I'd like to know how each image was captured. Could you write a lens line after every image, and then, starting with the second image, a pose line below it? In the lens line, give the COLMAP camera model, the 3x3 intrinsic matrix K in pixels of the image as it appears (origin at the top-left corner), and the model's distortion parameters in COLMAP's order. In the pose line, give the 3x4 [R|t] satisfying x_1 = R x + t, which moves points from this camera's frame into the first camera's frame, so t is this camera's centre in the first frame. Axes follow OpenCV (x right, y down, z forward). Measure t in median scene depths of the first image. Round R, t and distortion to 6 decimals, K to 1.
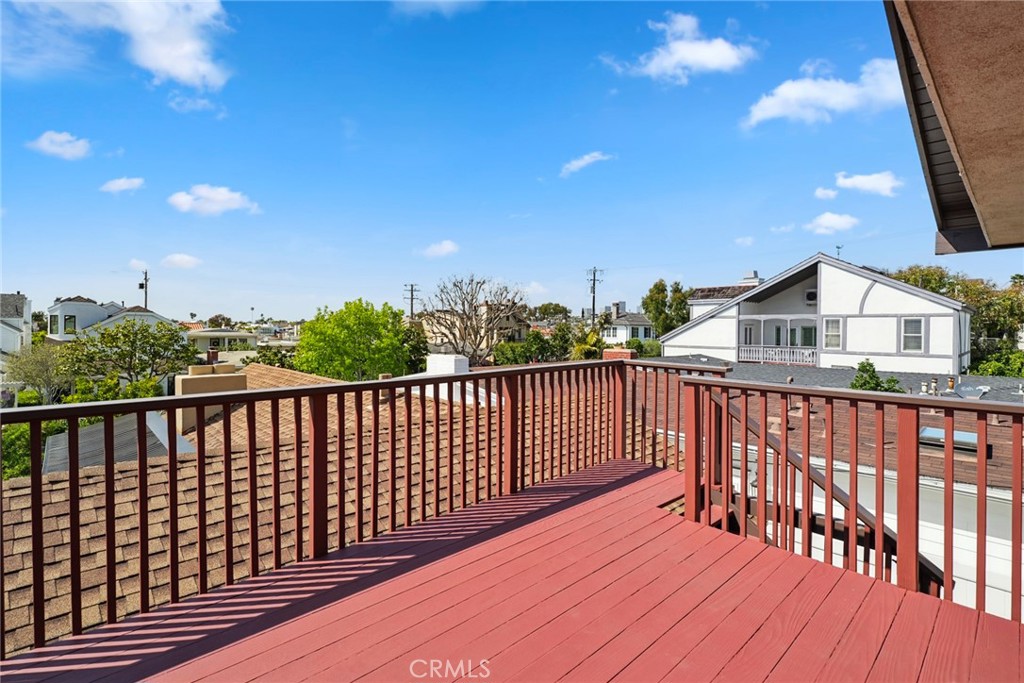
lens RADIAL K [[476.1, 0, 512.0], [0, 476.1, 341.5], [0, 0, 1]] dist [0.000554, -0.000139]
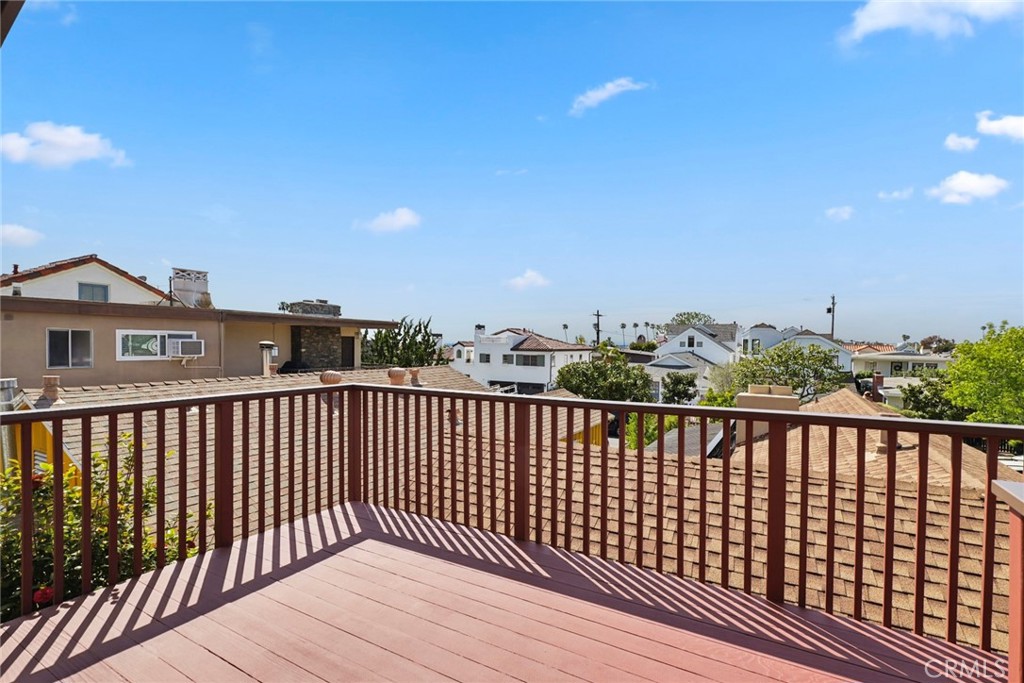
lens RADIAL K [[467.3, 0, 515.9], [0, 467.3, 381.5], [0, 0, 1]] dist [0.001464, 0.000417]
pose [[0.286159, 0.071161, -0.955536, 0.174599], [-0.034099, 0.997363, 0.064064, -0.005623], [0.957575, 0.014250, 0.287831, 0.162817]]
